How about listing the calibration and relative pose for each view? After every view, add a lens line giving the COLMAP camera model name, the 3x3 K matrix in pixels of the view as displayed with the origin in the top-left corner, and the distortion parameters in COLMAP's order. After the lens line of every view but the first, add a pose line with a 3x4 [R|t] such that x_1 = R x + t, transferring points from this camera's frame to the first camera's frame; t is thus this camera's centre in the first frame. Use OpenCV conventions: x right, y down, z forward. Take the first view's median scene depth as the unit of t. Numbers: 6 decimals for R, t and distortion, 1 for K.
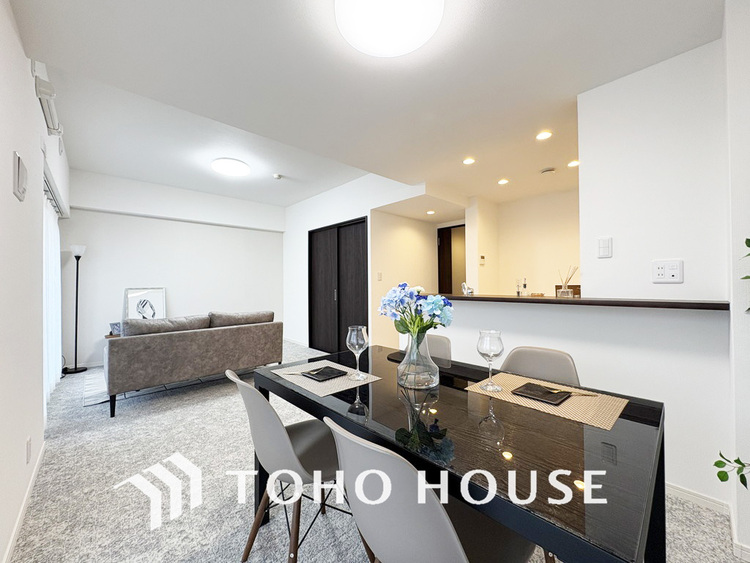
lens RADIAL K [[297.4, 0, 373.4], [0, 297.4, 280.8], [0, 0, 1]] dist [0.001430, 0.000398]
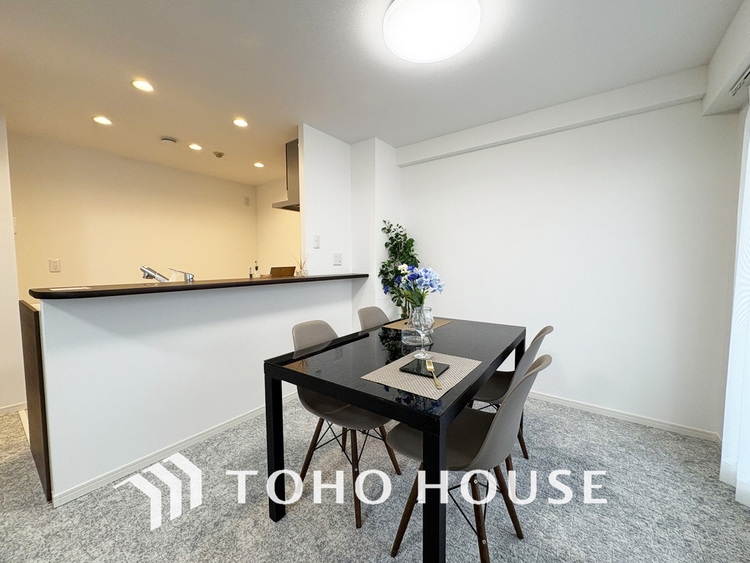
lens RADIAL K [[297.4, 0, 373.4], [0, 297.4, 280.8], [0, 0, 1]] dist [0.001430, 0.000398]
pose [[-0.172068, -0.054921, 0.983553, -0.585352], [-0.005862, 0.998484, 0.054729, 0.001356], [-0.985068, 0.003651, -0.172129, 0.762772]]
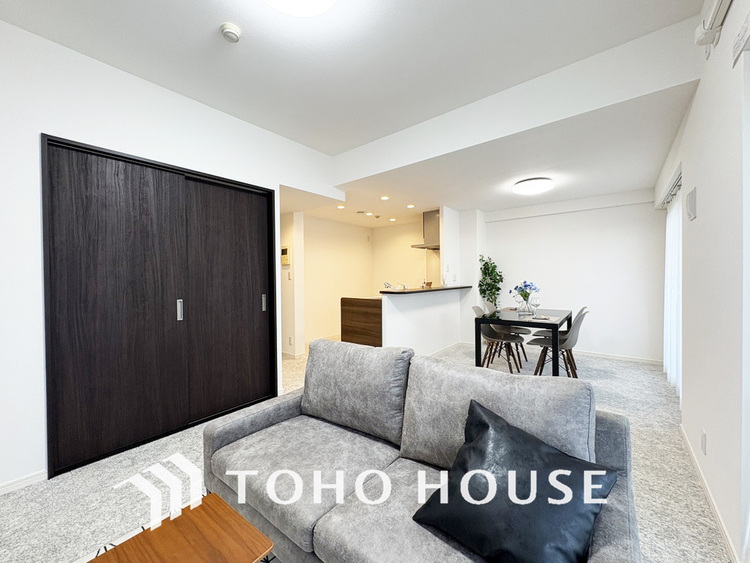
lens RADIAL K [[297.4, 0, 373.4], [0, 297.4, 280.8], [0, 0, 1]] dist [0.001430, 0.000398]
pose [[-0.137588, -0.002699, 0.990486, -1.416697], [0.000554, 0.999996, 0.002802, -0.002201], [-0.990489, 0.000934, -0.137586, 1.598720]]
